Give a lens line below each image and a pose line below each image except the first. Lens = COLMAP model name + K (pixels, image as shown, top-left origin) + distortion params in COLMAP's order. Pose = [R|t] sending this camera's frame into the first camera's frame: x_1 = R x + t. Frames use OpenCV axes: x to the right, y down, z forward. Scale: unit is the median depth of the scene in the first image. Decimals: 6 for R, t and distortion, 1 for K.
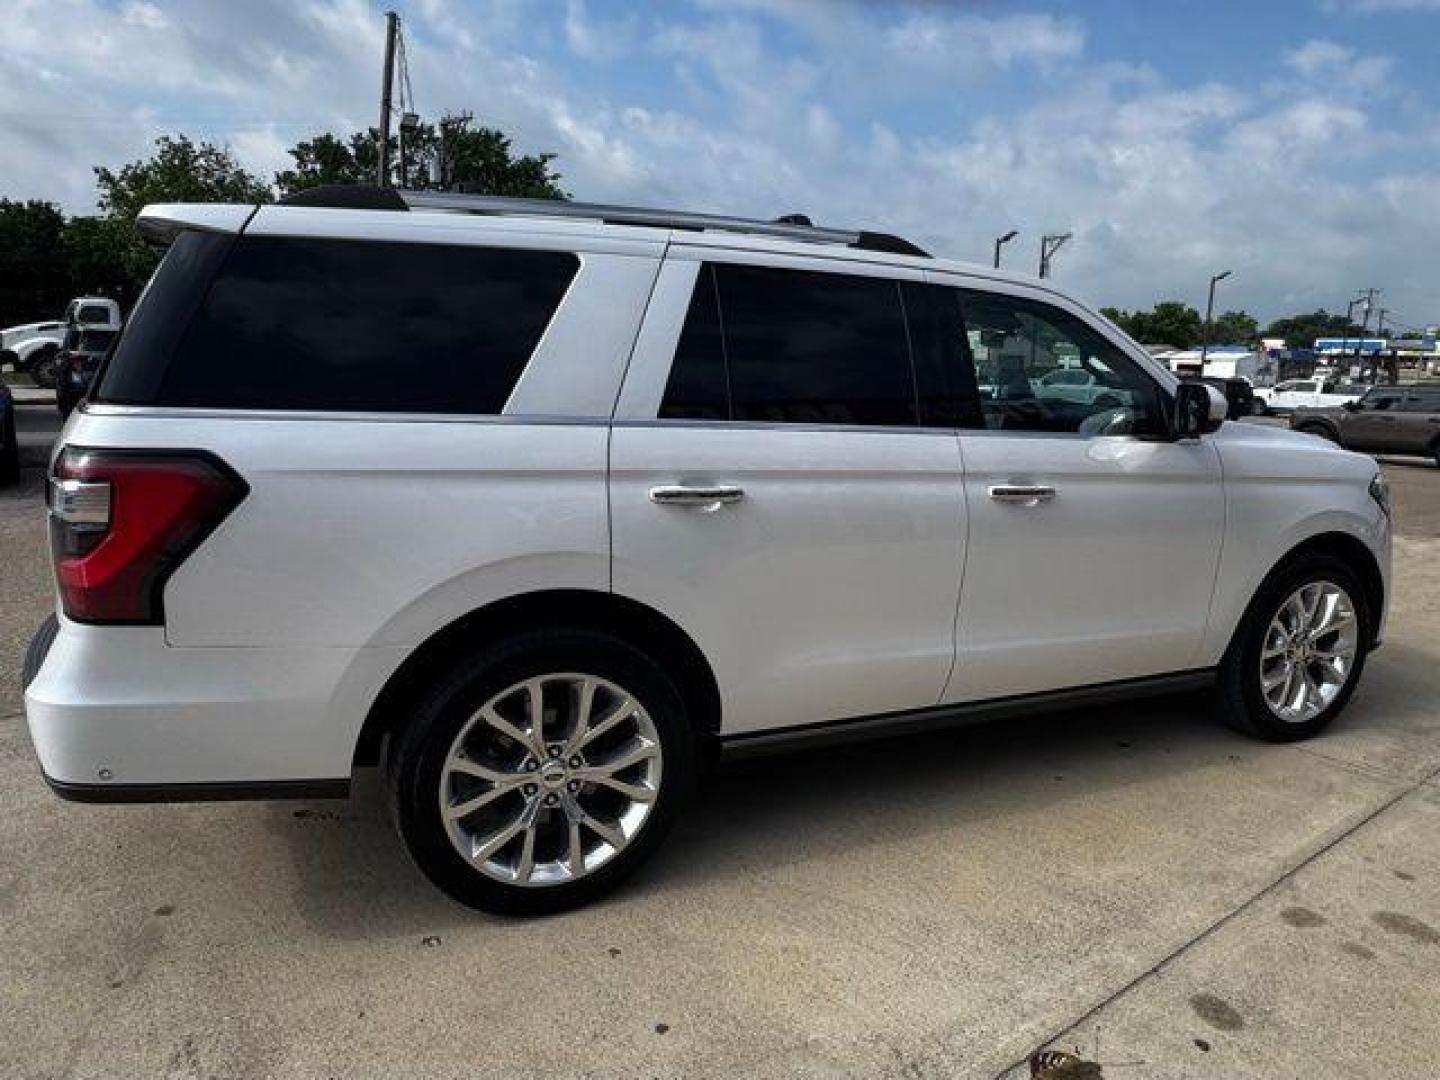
lens RADIAL K [[855.6, 0, 683.1], [0, 855.6, 540.1], [0, 0, 1]] dist [-0.002523, -0.000837]
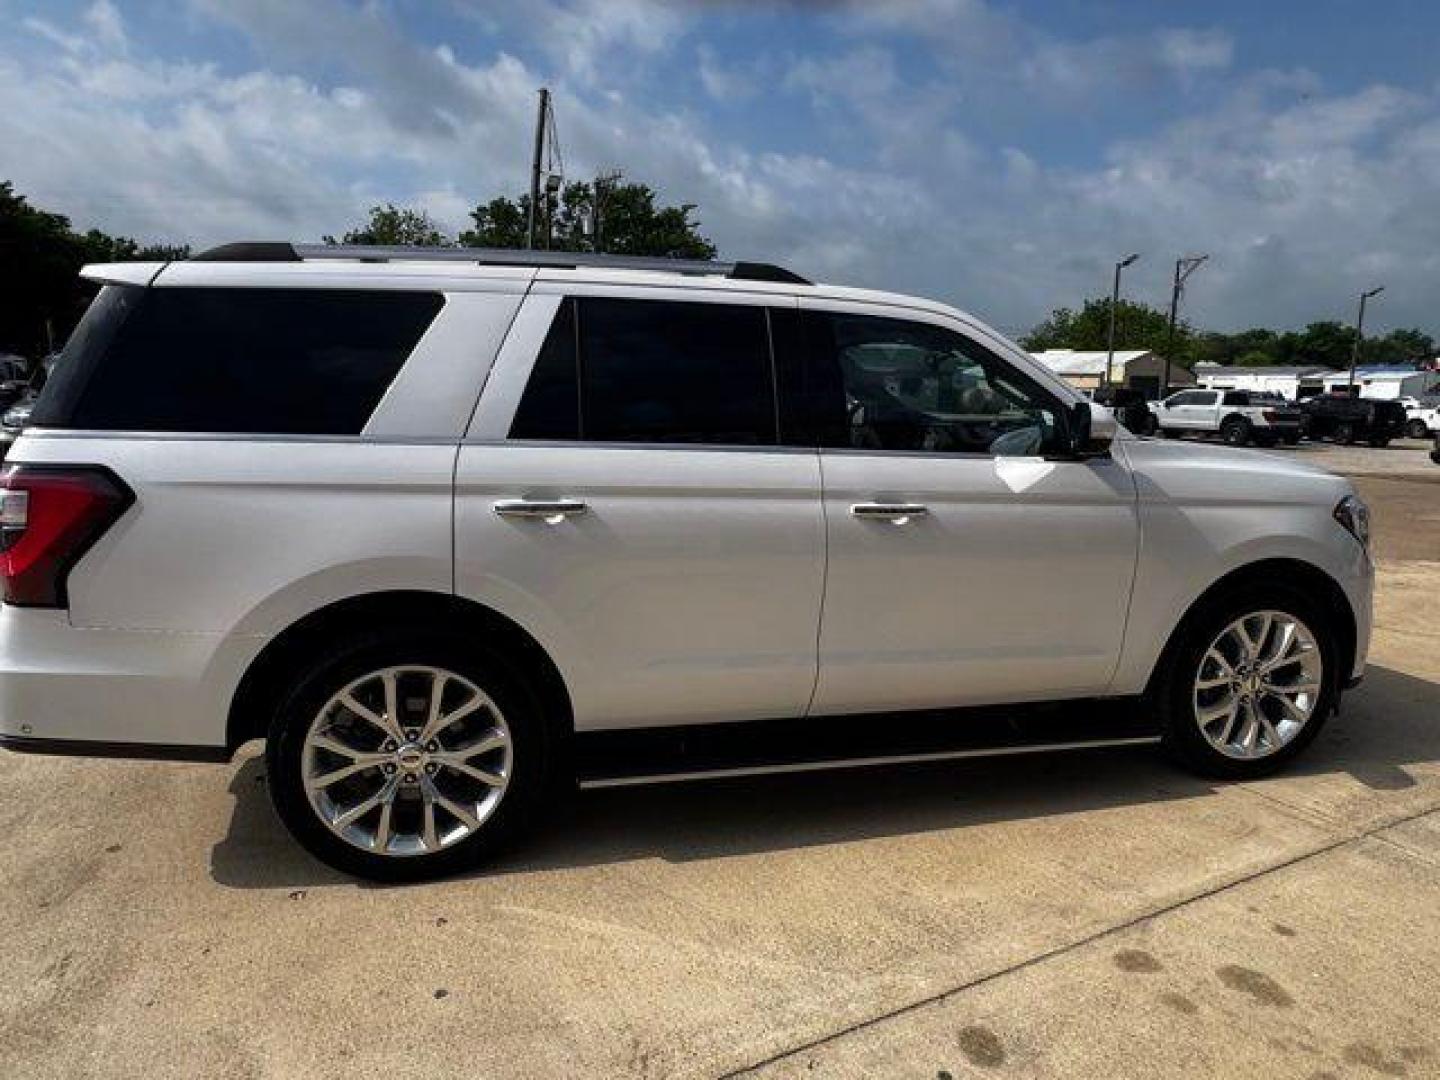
lens RADIAL K [[796.4, 0, 720.0], [0, 796.4, 540.0], [0, 0, 1]] dist [-0.002635, 0.000095]
pose [[0.984190, 0.019020, -0.176090, 0.409415], [-0.022772, 0.999554, -0.019312, 0.001999], [0.175644, 0.023016, 0.984185, 0.039306]]
